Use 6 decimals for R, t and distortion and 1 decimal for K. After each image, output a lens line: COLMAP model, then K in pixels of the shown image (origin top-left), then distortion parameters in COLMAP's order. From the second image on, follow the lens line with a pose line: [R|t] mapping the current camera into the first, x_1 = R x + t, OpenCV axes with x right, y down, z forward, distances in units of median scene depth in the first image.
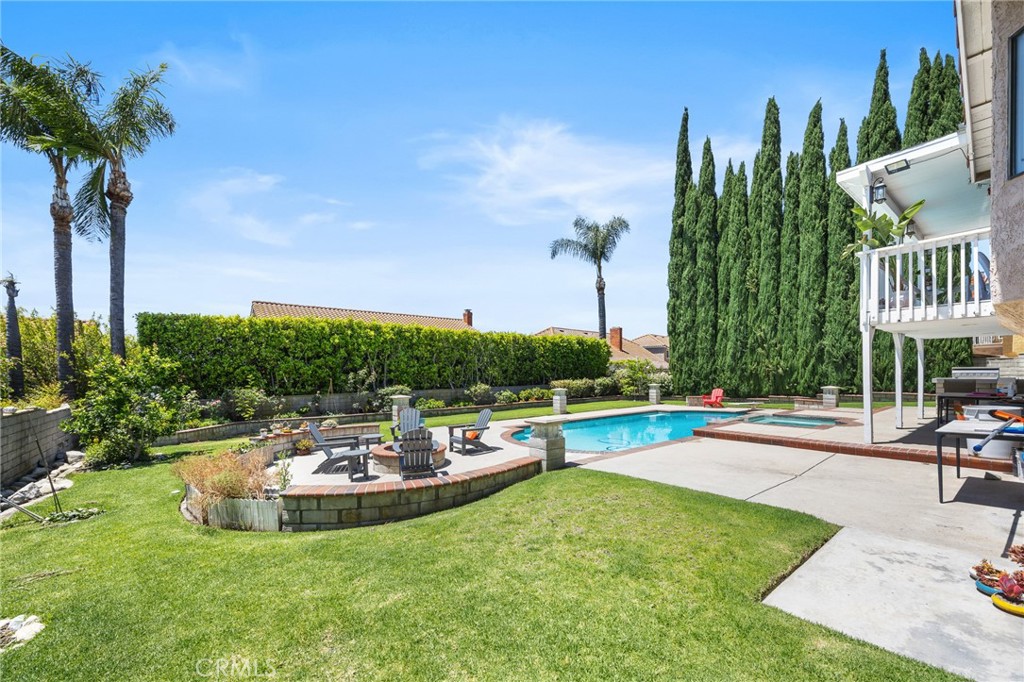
lens RADIAL K [[410.7, 0, 509.7], [0, 410.7, 372.2], [0, 0, 1]] dist [-0.000720, -0.000195]
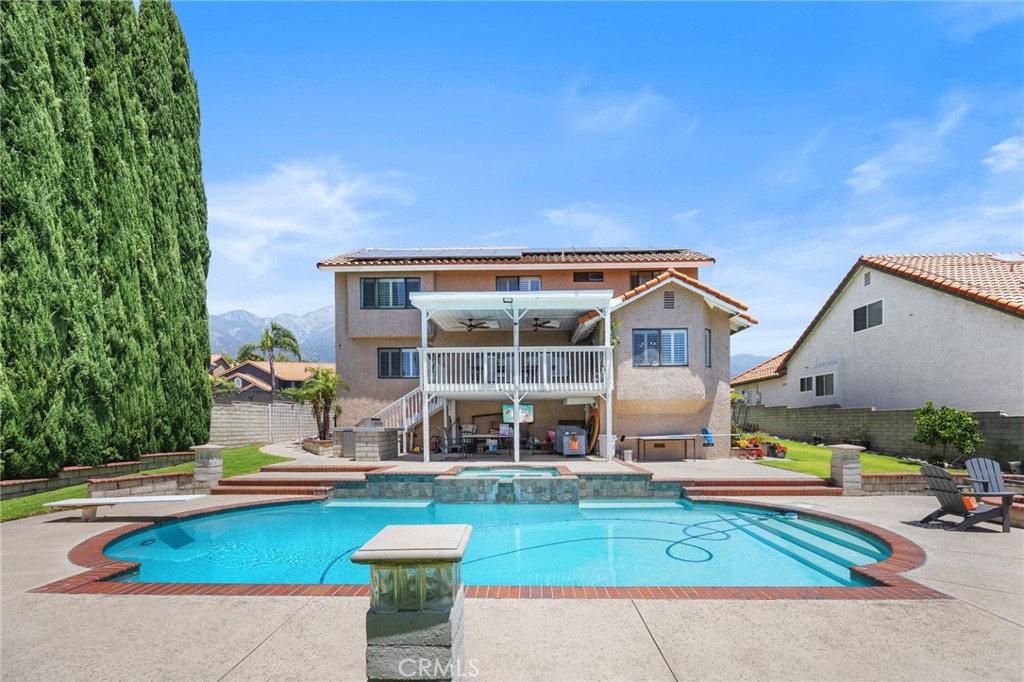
lens RADIAL K [[435.9, 0, 517.1], [0, 435.9, 429.0], [0, 0, 1]] dist [-0.003581, -0.000723]
pose [[-0.777128, 0.008509, 0.629286, 0.036730], [0.012271, 0.999923, 0.001634, 0.011353], [-0.629223, 0.008992, -0.777172, 0.859422]]
